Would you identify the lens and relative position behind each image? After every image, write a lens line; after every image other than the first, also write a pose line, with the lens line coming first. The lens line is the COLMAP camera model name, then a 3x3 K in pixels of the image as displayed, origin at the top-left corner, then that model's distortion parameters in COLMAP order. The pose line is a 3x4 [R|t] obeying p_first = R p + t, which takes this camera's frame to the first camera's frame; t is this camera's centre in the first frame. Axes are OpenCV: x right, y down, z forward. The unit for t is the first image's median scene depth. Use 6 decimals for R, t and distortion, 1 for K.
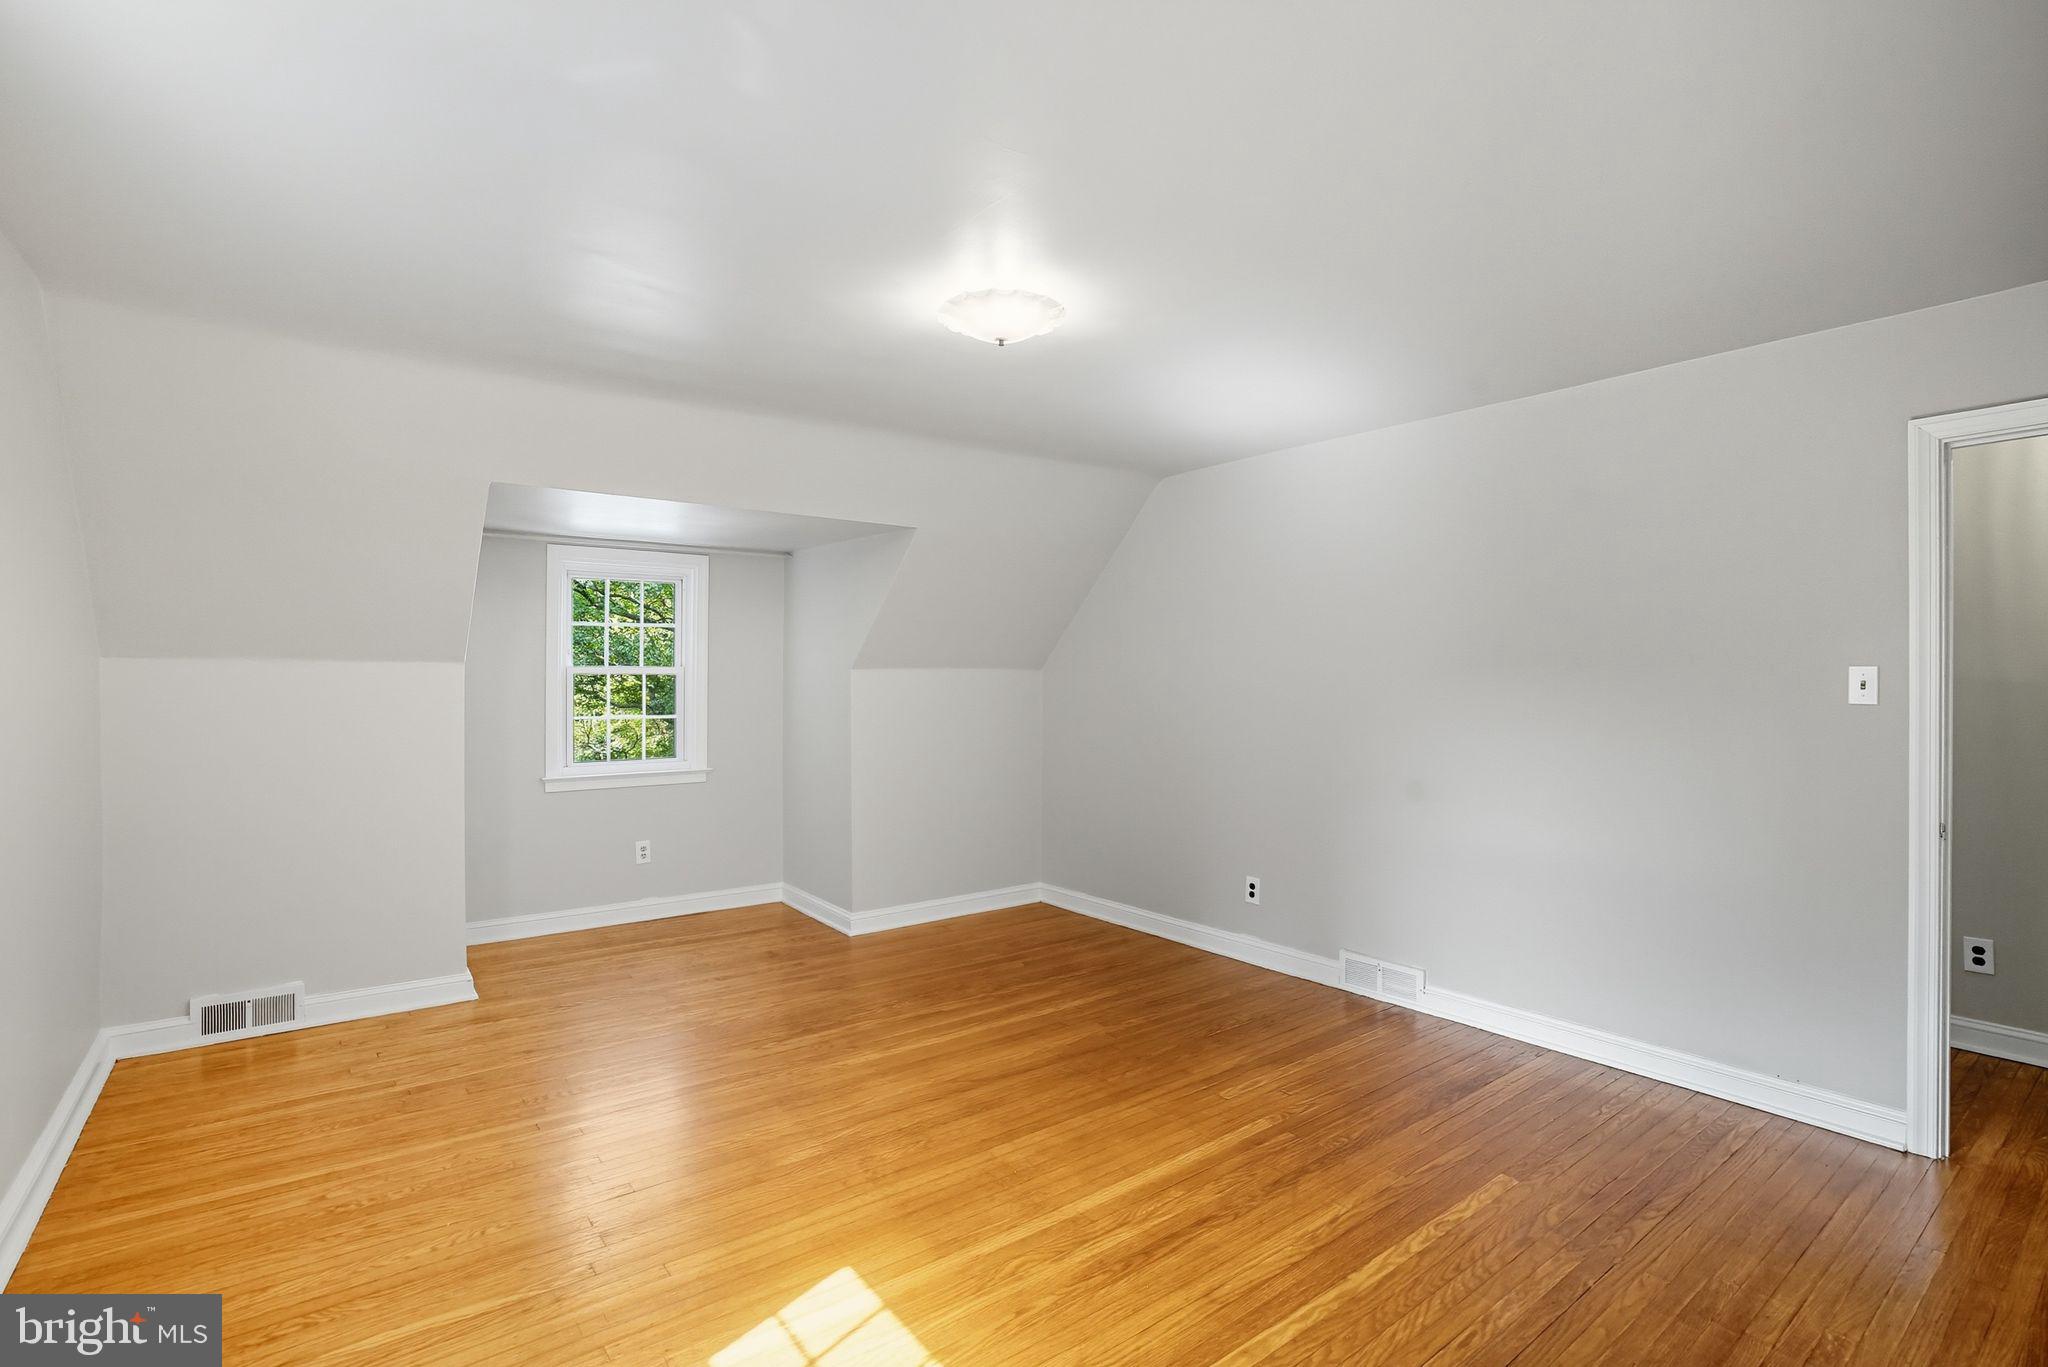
lens RADIAL K [[951.8, 0, 1021.6], [0, 951.8, 679.9], [0, 0, 1]] dist [-0.063516, 0.021944]
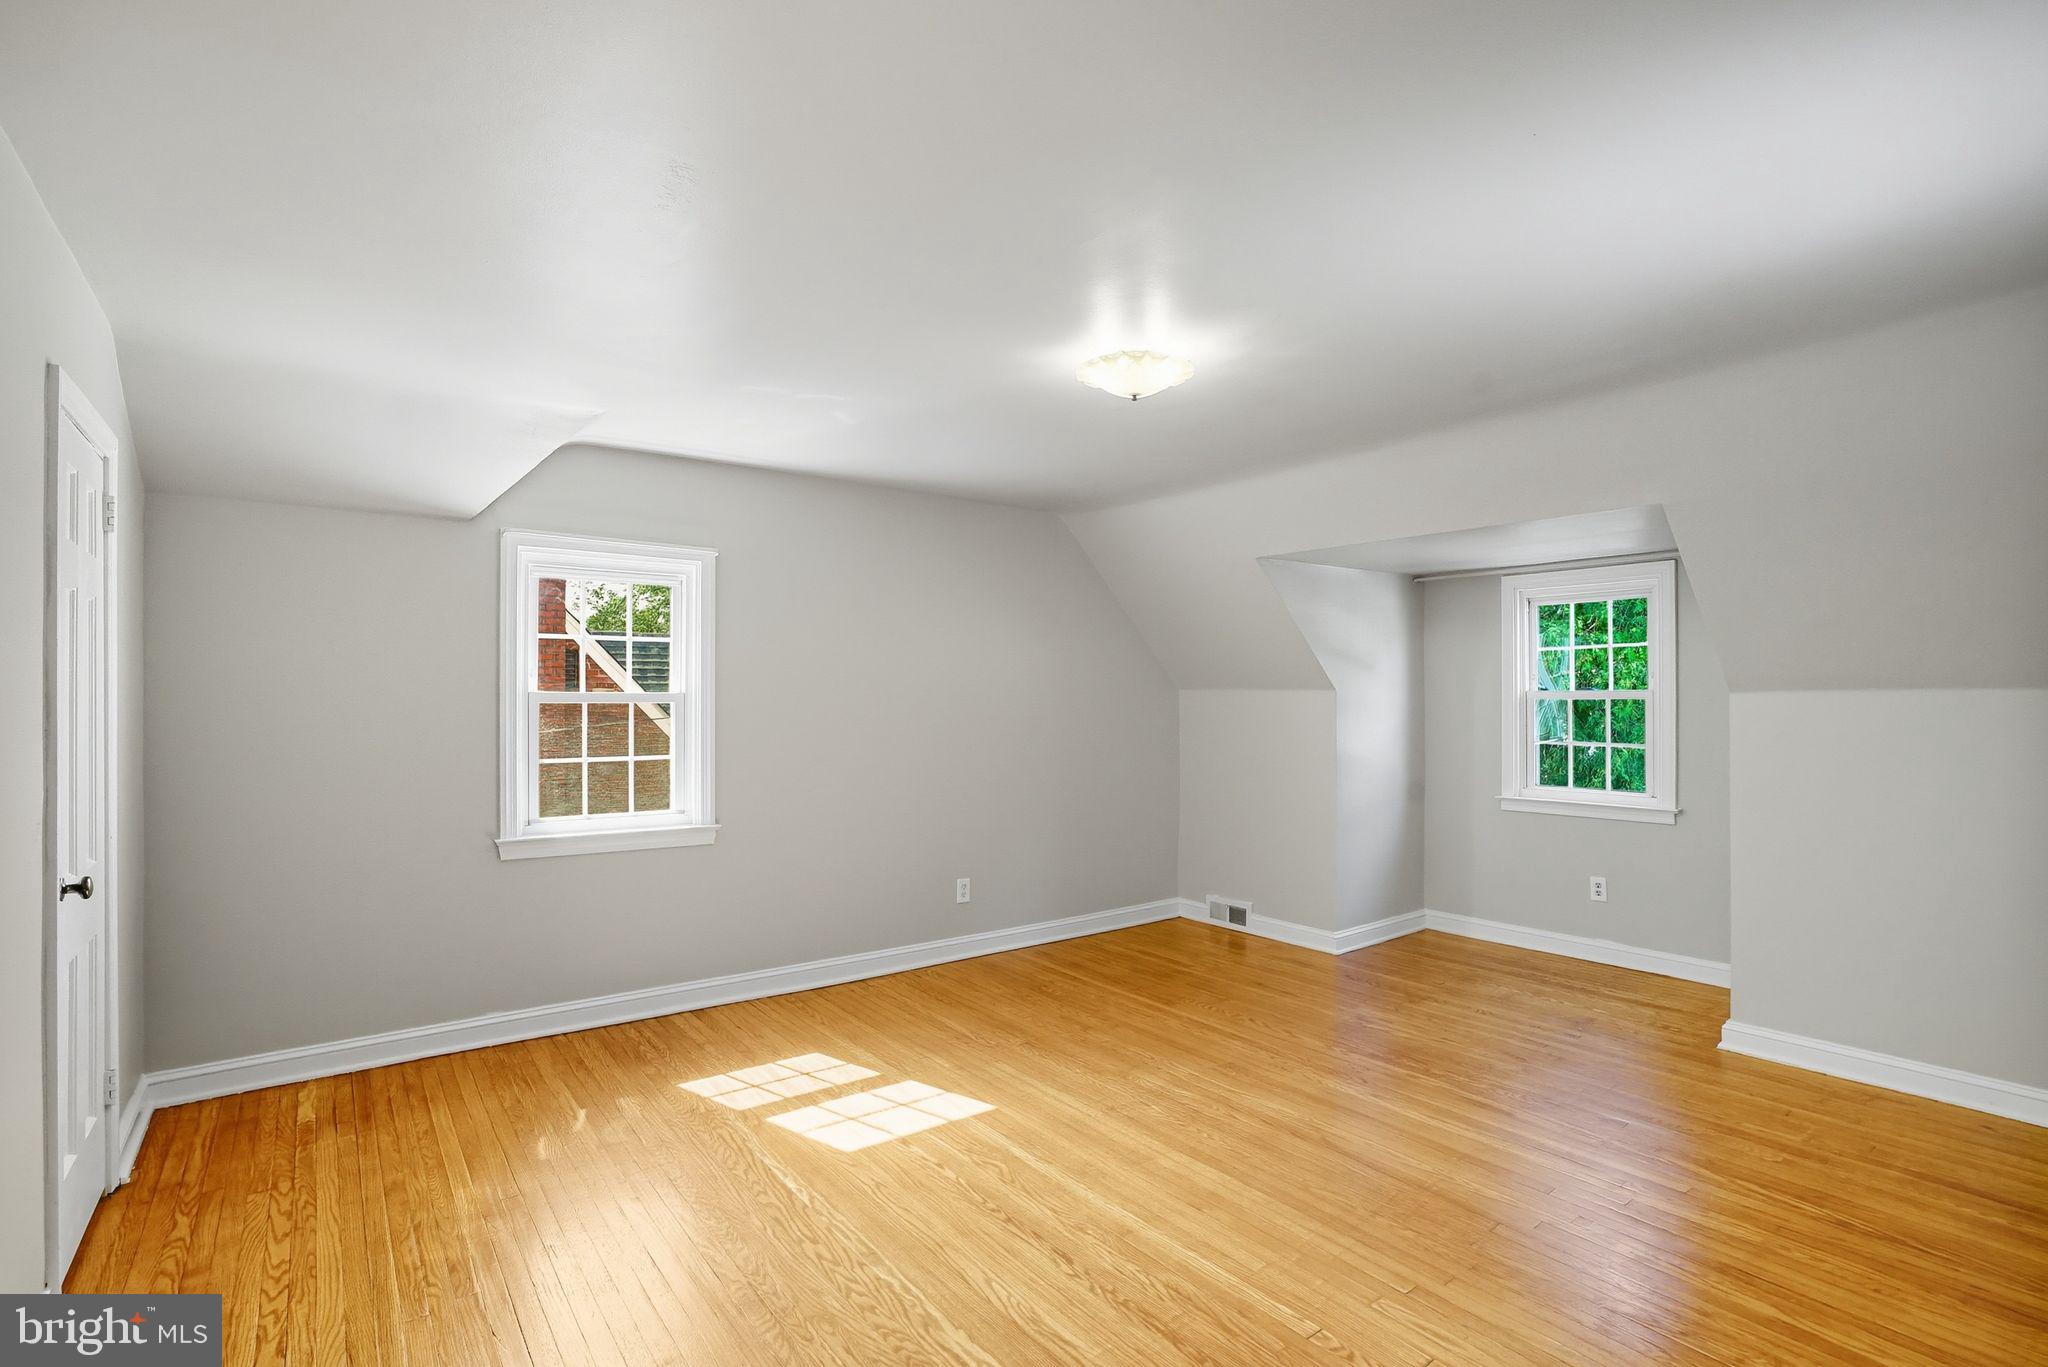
lens RADIAL K [[951.8, 0, 1021.6], [0, 951.8, 679.9], [0, 0, 1]] dist [-0.063516, 0.021944]
pose [[0.003898, -0.019500, -0.999802, 0.918929], [-0.007186, 0.999783, -0.019527, -0.005627], [0.999967, 0.007261, 0.003757, 0.732272]]
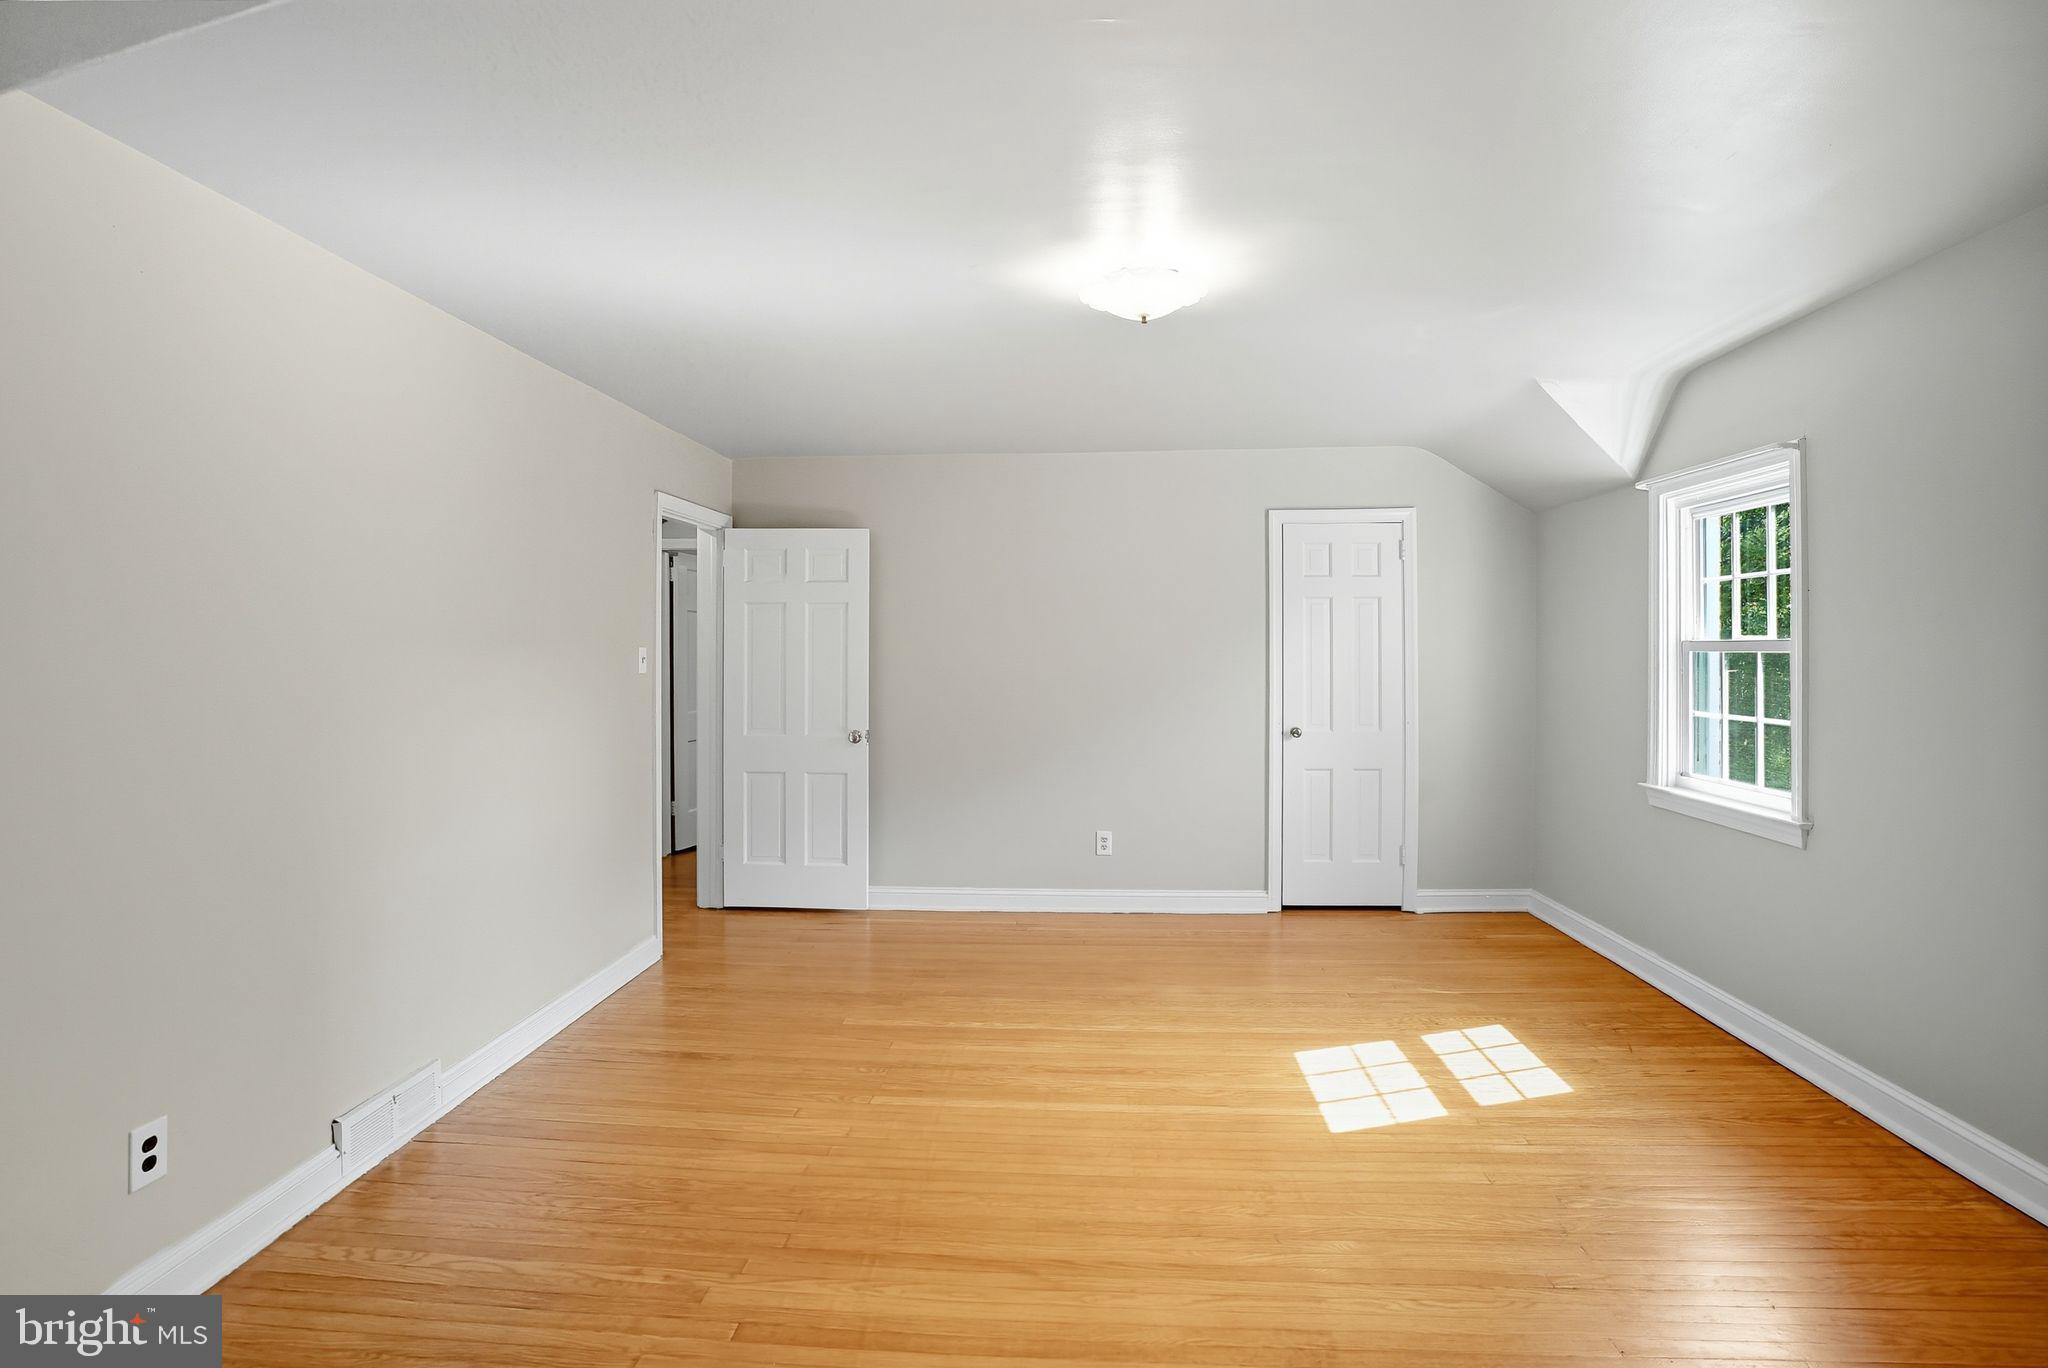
lens RADIAL K [[970.2, 0, 1019.2], [0, 970.2, 647.4], [0, 0, 1]] dist [-0.046570, 0.001117]
pose [[-0.748801, 0.004979, 0.662777, -0.507555], [0.008911, 0.999957, 0.002556, -0.011877], [-0.662735, 0.007820, -0.748813, 1.572729]]
